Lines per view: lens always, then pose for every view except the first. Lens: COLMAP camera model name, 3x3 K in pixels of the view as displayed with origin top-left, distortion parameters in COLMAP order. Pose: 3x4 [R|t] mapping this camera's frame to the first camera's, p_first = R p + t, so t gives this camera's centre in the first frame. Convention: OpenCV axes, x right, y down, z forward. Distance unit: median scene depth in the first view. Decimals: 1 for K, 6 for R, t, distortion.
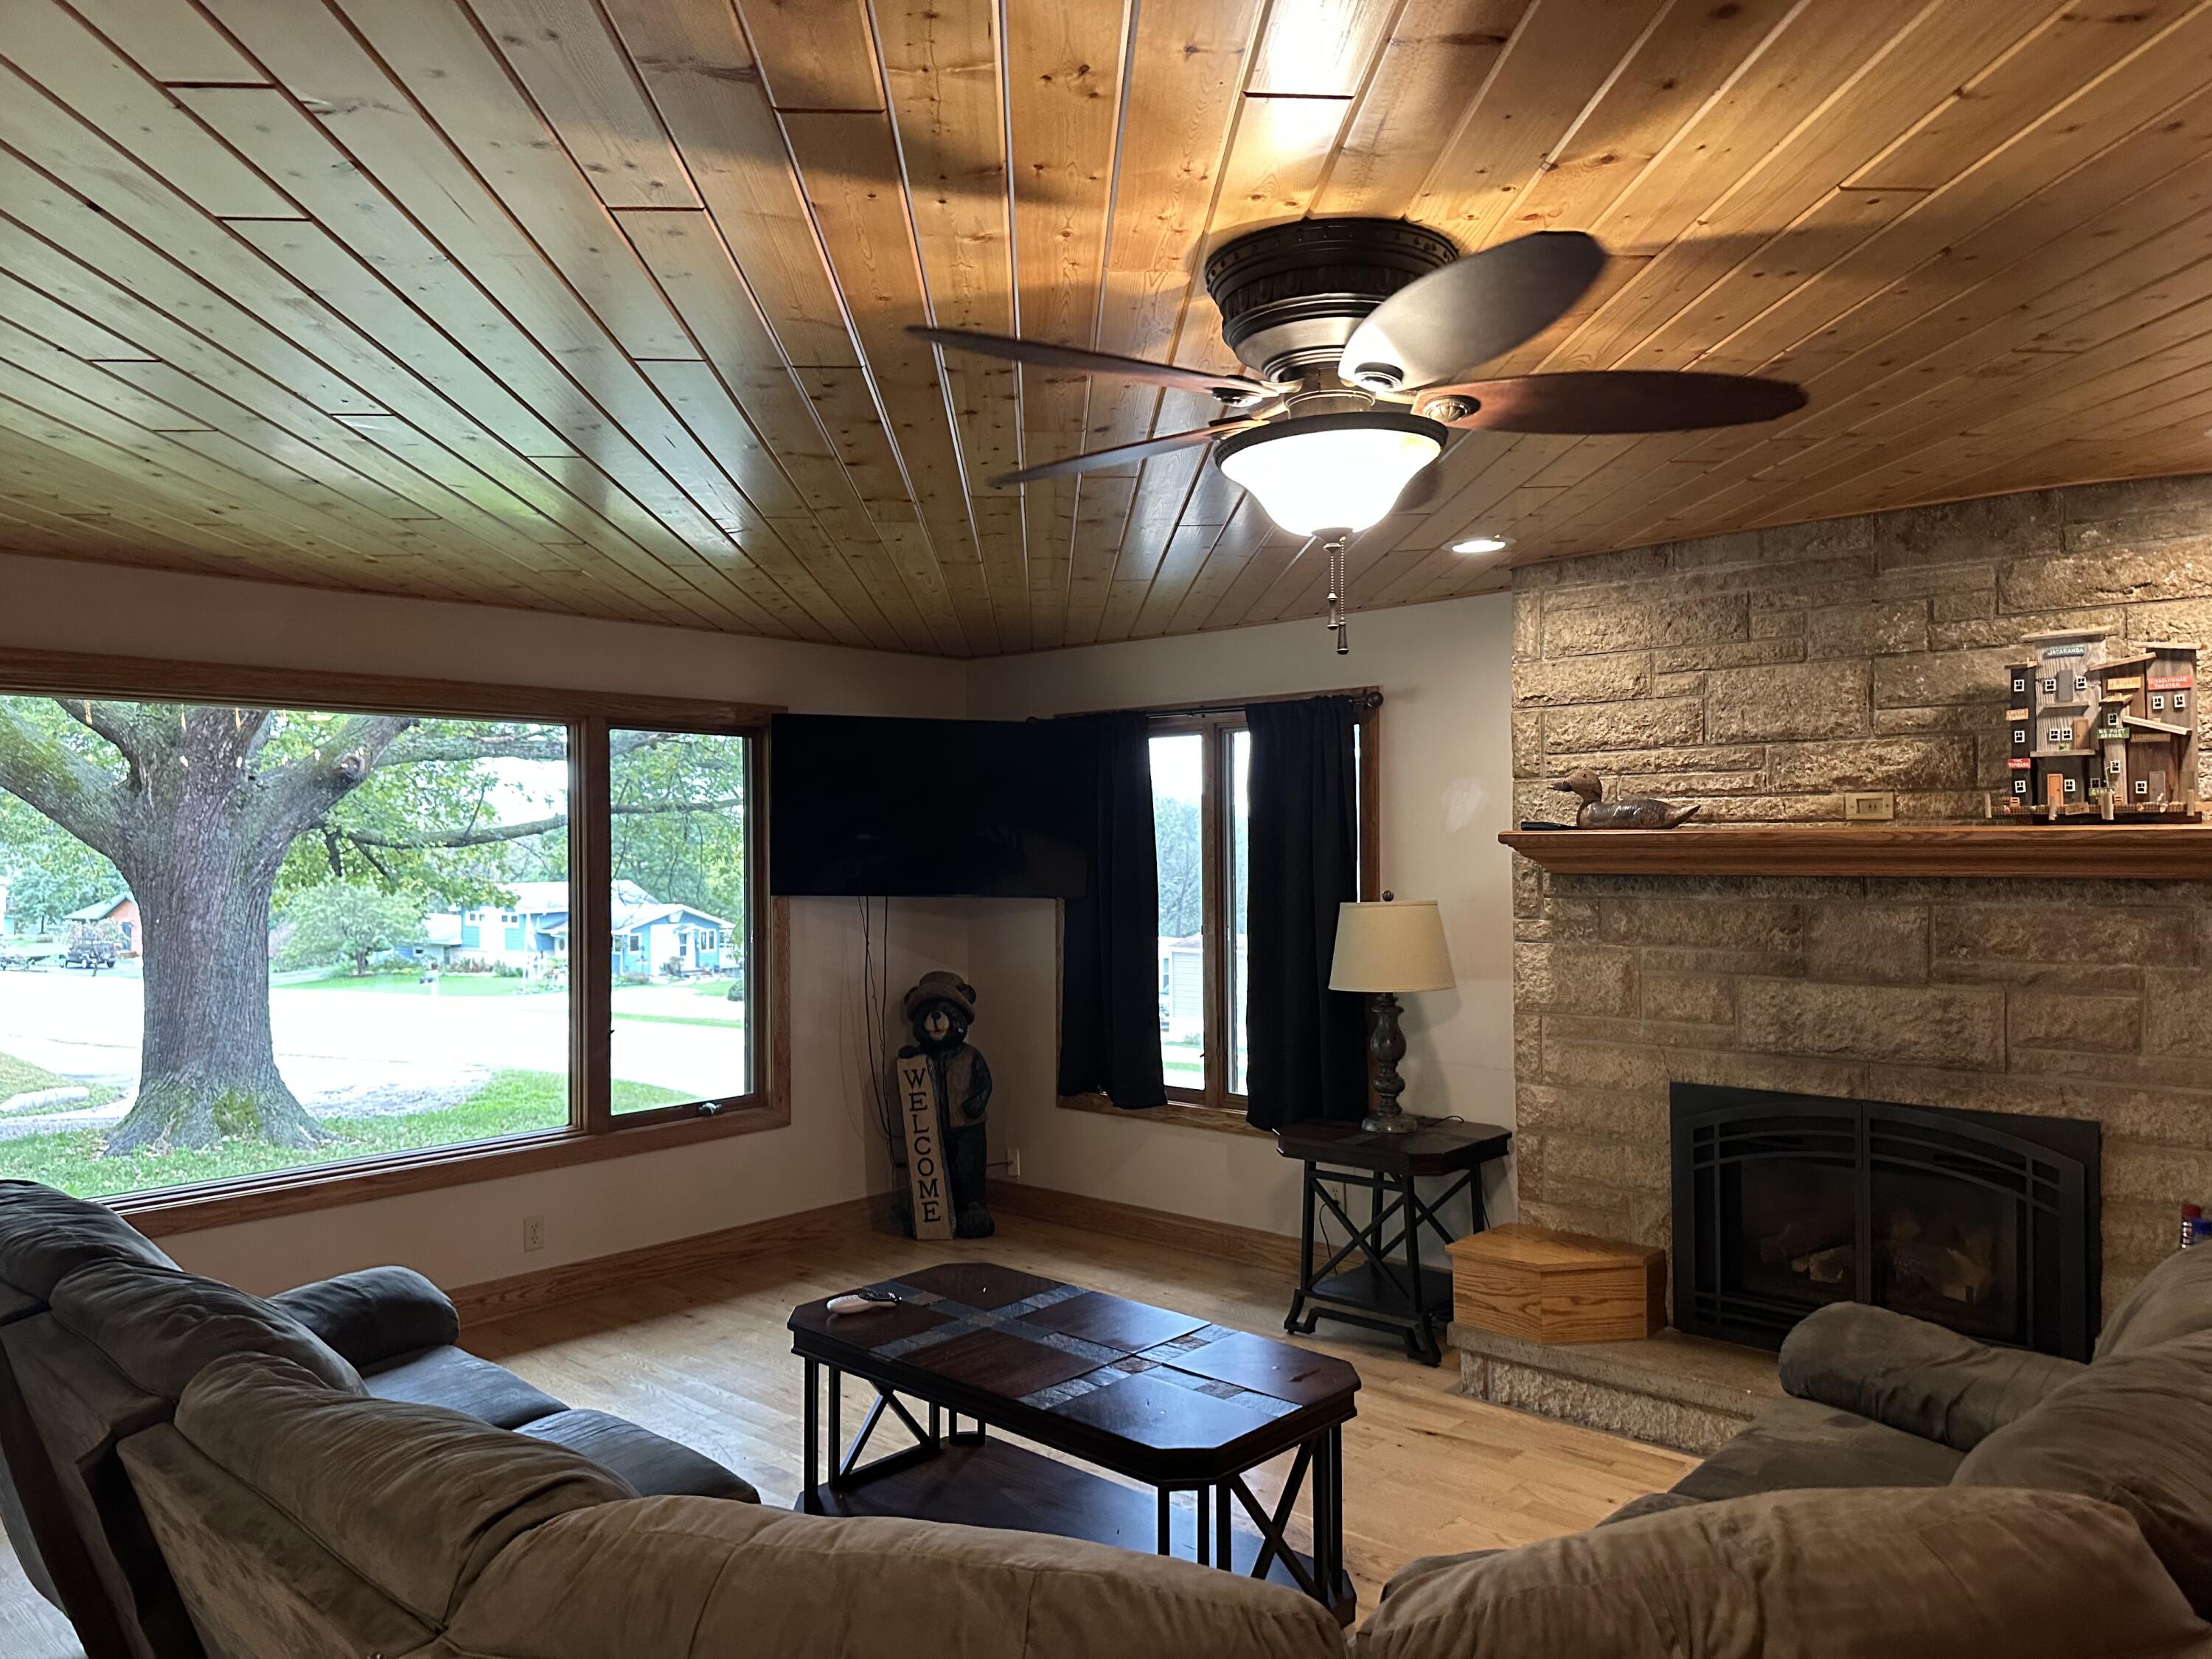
lens RADIAL K [[1547.4, 0, 1095.3], [0, 1547.4, 833.0], [0, 0, 1]] dist [0.094611, -0.135747]
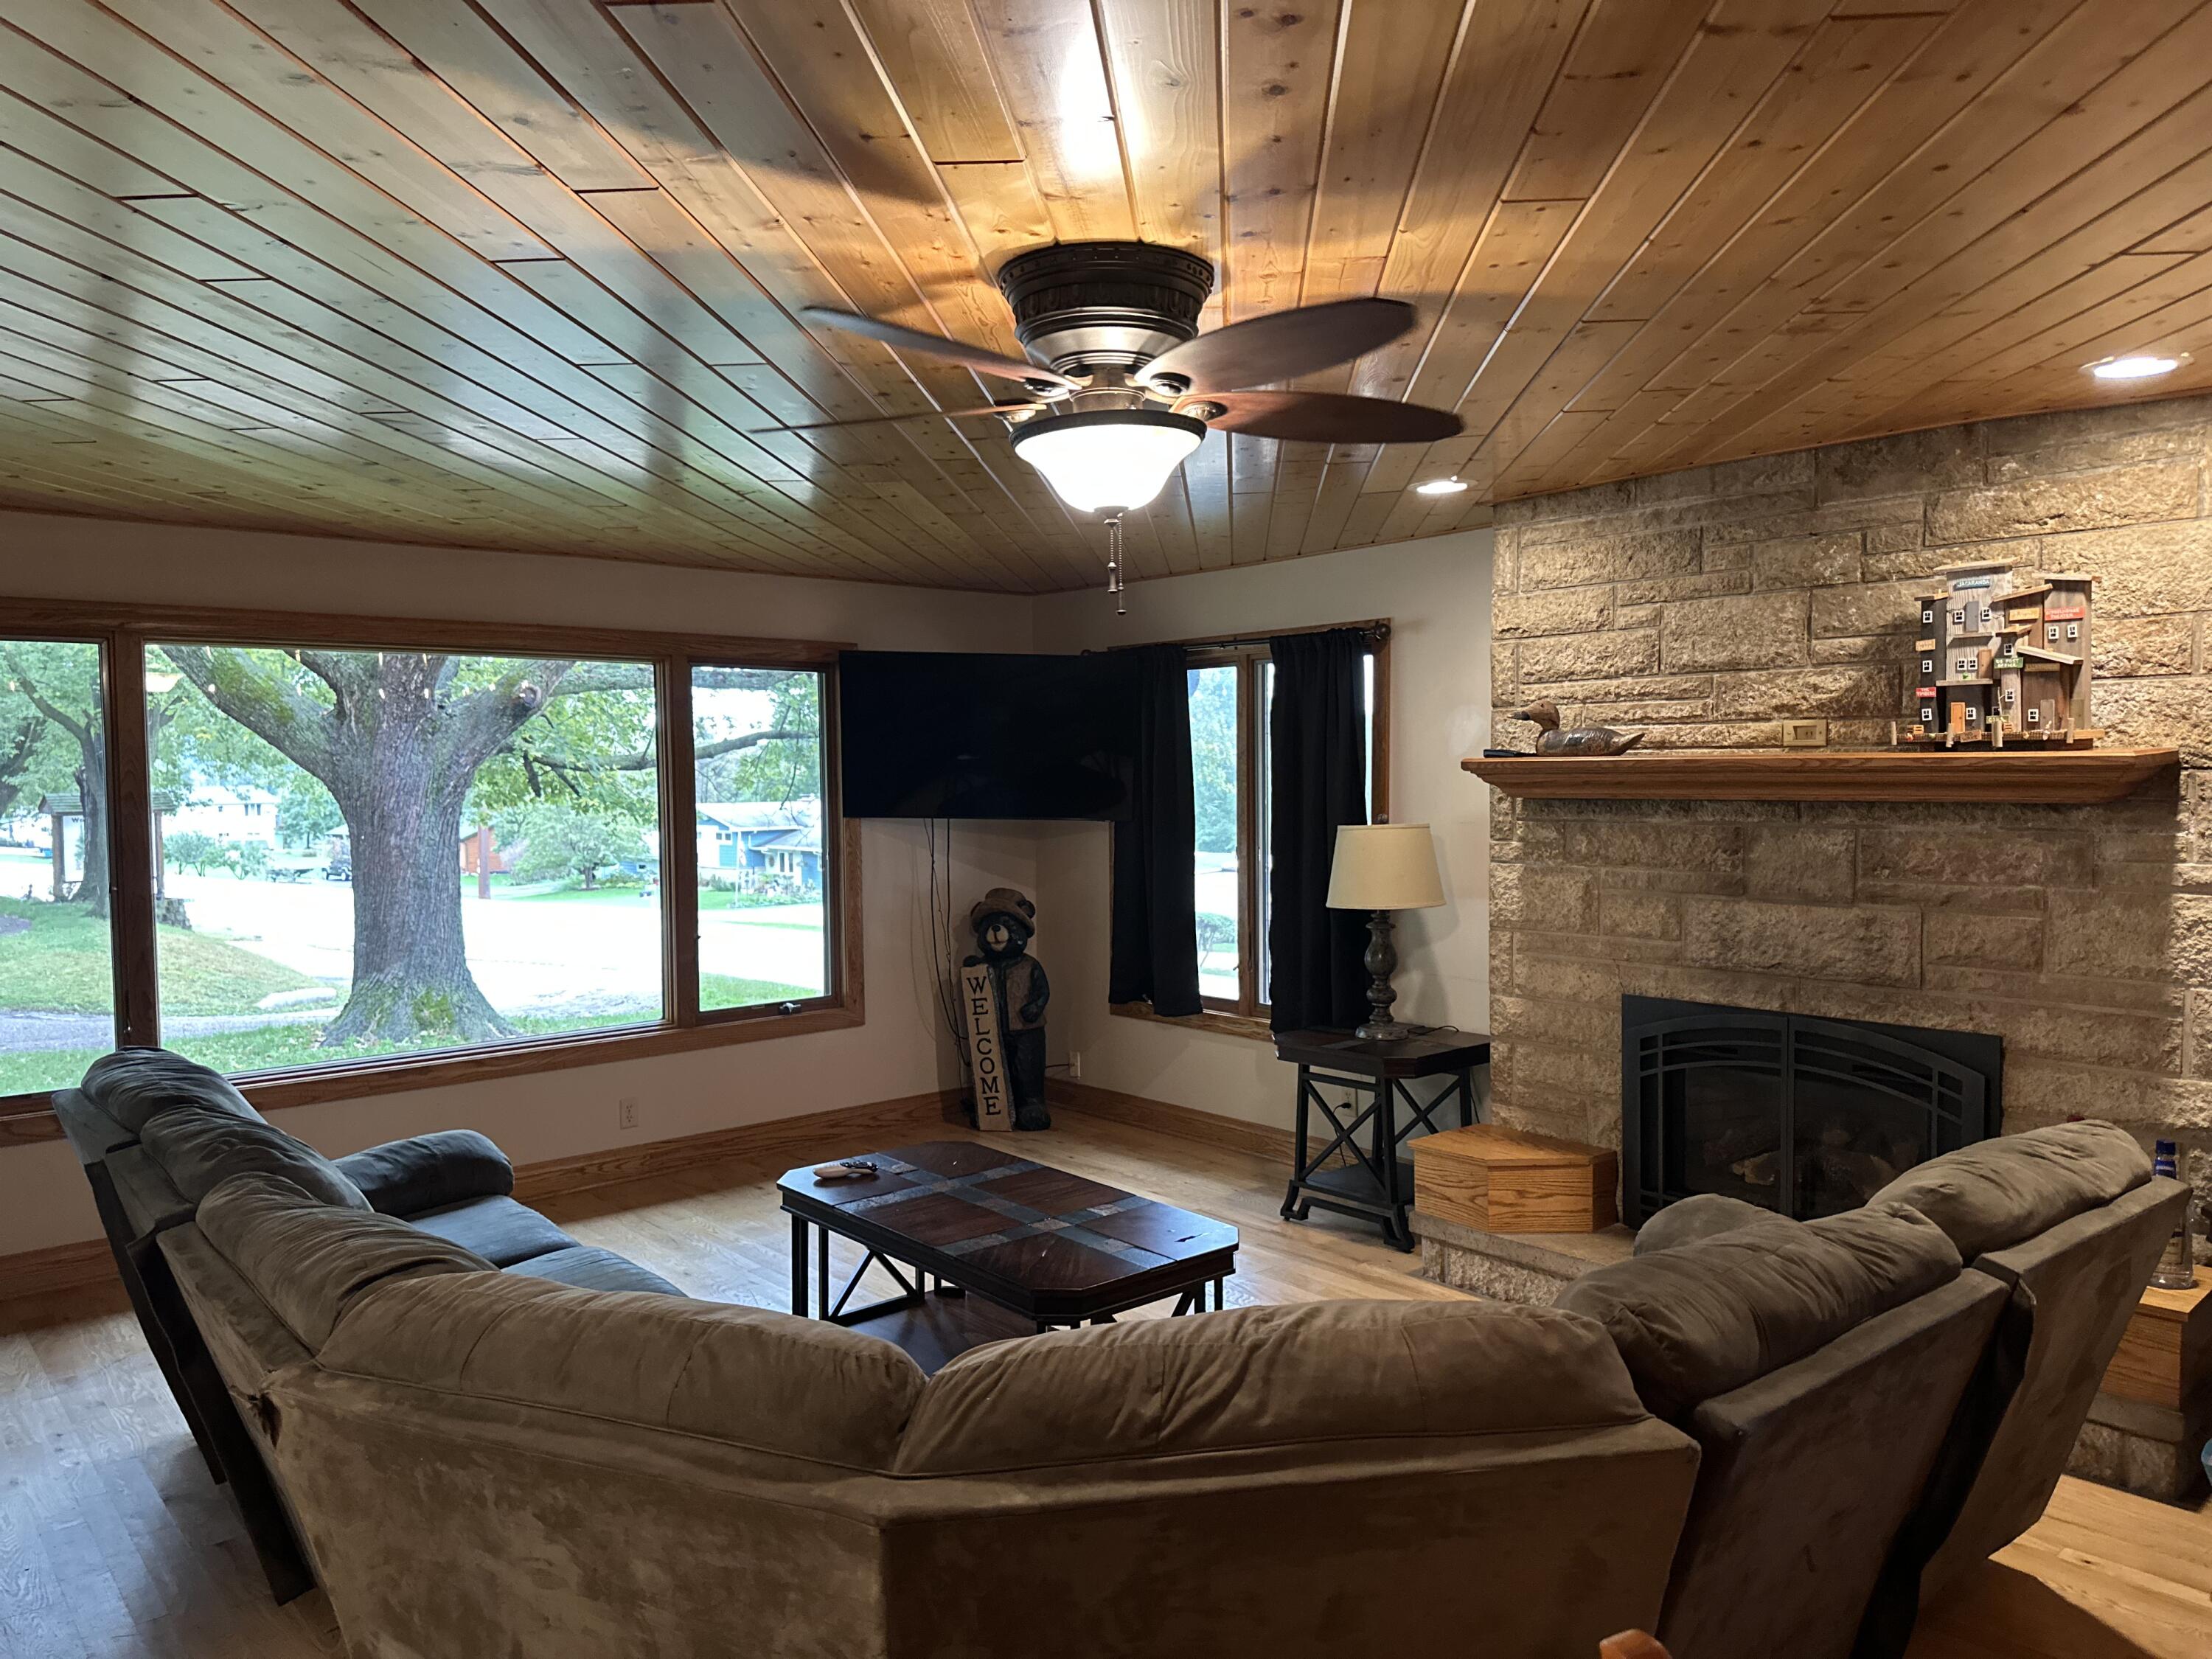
lens RADIAL K [[1555.4, 0, 1110.5], [0, 1555.4, 836.5], [0, 0, 1]] dist [0.118456, -0.196353]
pose [[0.992222, 0.003094, -0.124445, 0.156916], [0.003626, 0.998548, 0.053739, -0.006064], [0.124431, -0.053772, 0.990770, -0.091994]]
